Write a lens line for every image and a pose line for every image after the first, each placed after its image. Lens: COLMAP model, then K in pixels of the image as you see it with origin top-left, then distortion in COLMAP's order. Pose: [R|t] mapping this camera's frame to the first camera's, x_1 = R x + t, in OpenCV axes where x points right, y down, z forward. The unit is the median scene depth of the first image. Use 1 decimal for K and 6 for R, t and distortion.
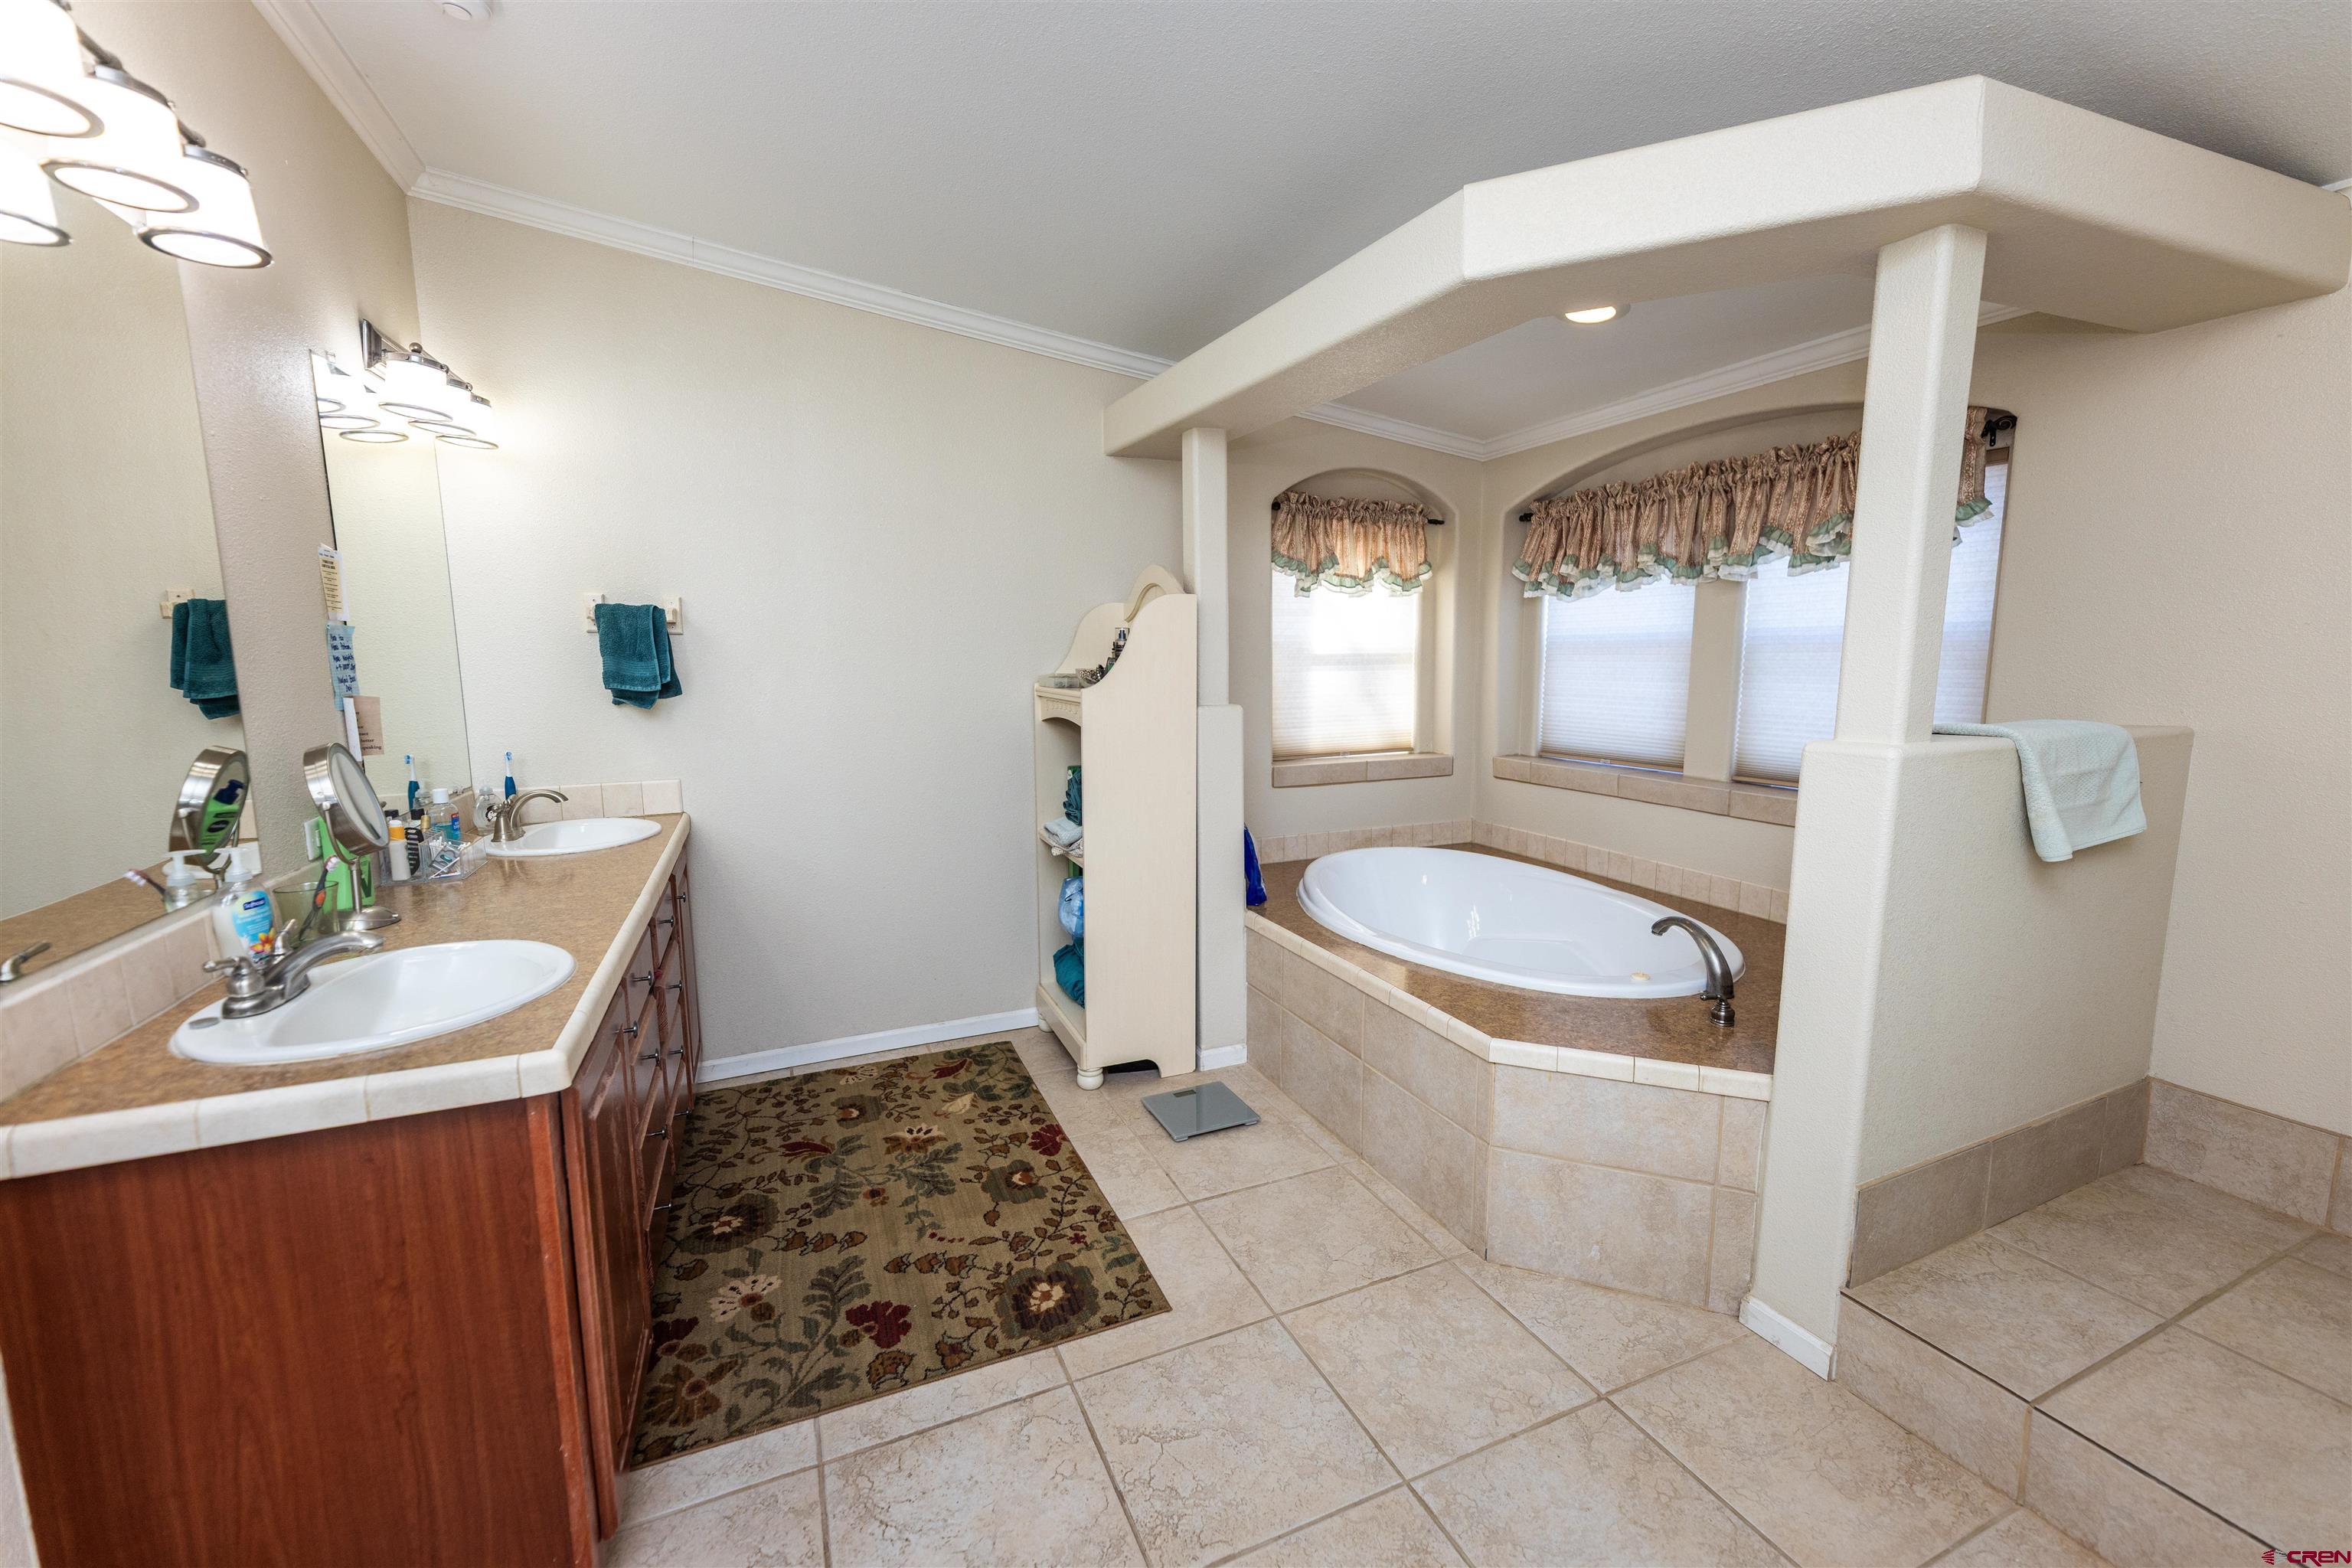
lens RADIAL K [[951.5, 0, 1151.1], [0, 951.5, 789.6], [0, 0, 1]] dist [0.001227, 0.000219]
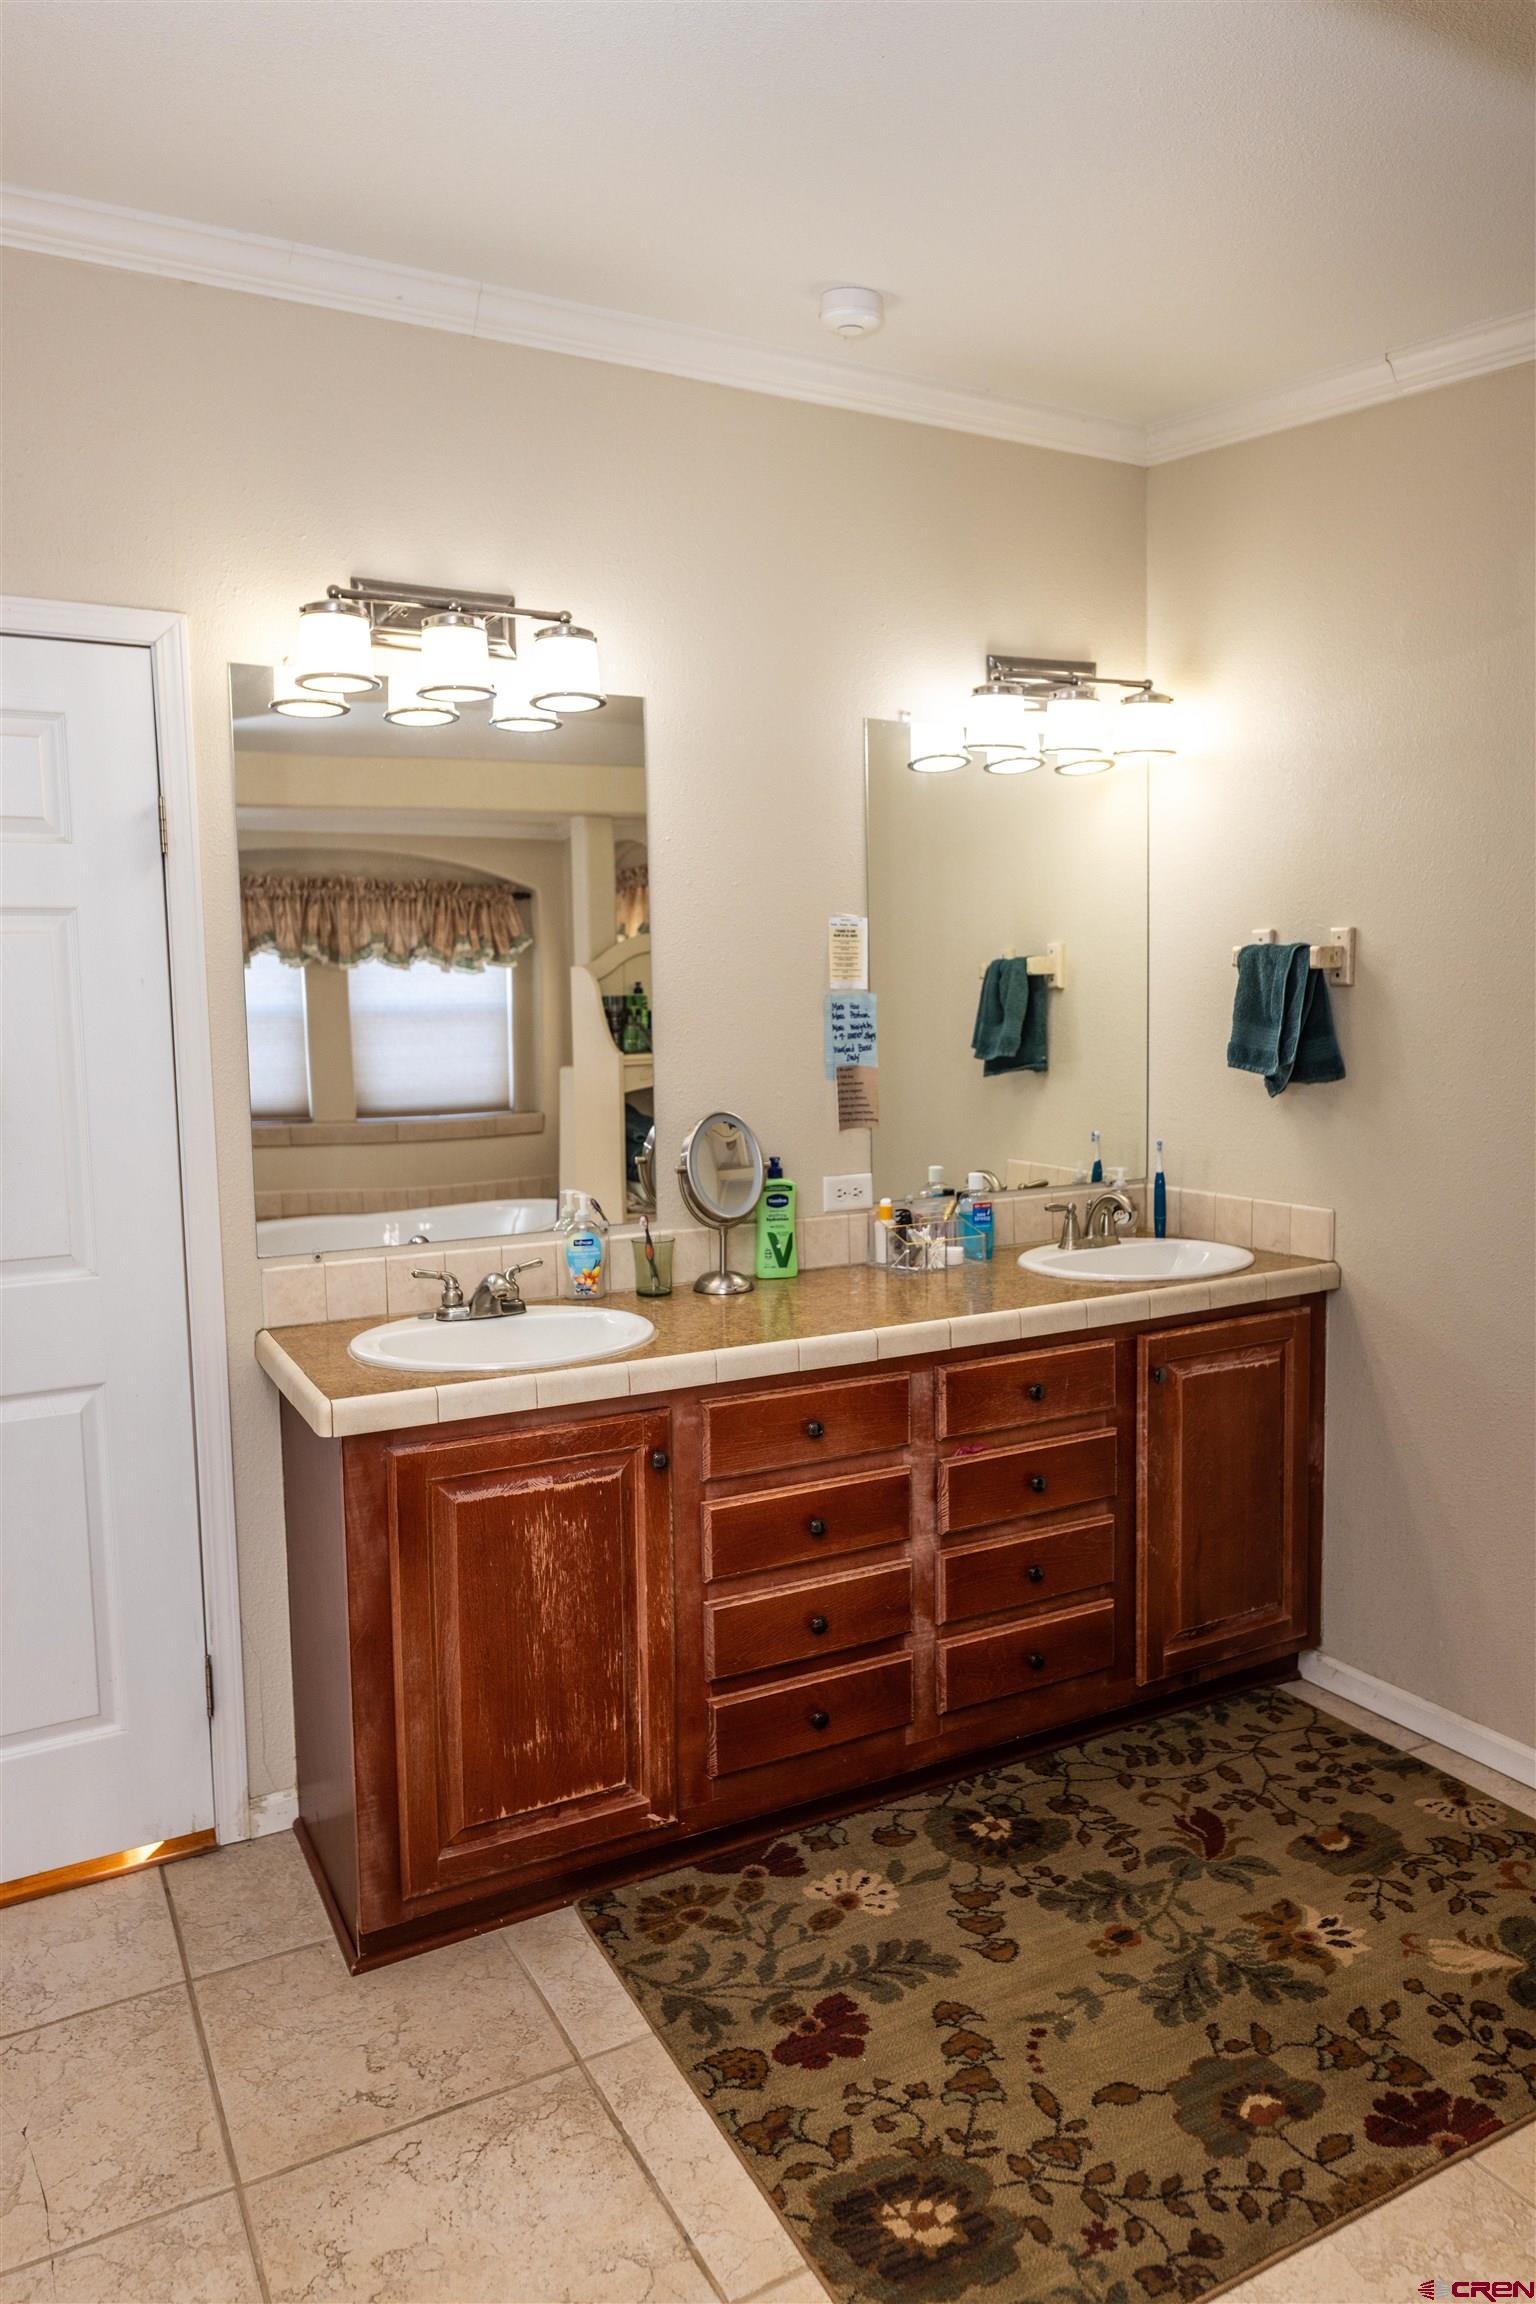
lens RADIAL K [[1583.6, 0, 929.2], [0, 1583.6, 1133.5], [0, 0, 1]] dist [0.004822, 0.000086]
pose [[0.115081, 0.095996, -0.988707, 0.674078], [-0.122702, 0.989071, 0.081749, -0.147568], [0.985749, 0.111909, 0.125603, 0.756288]]
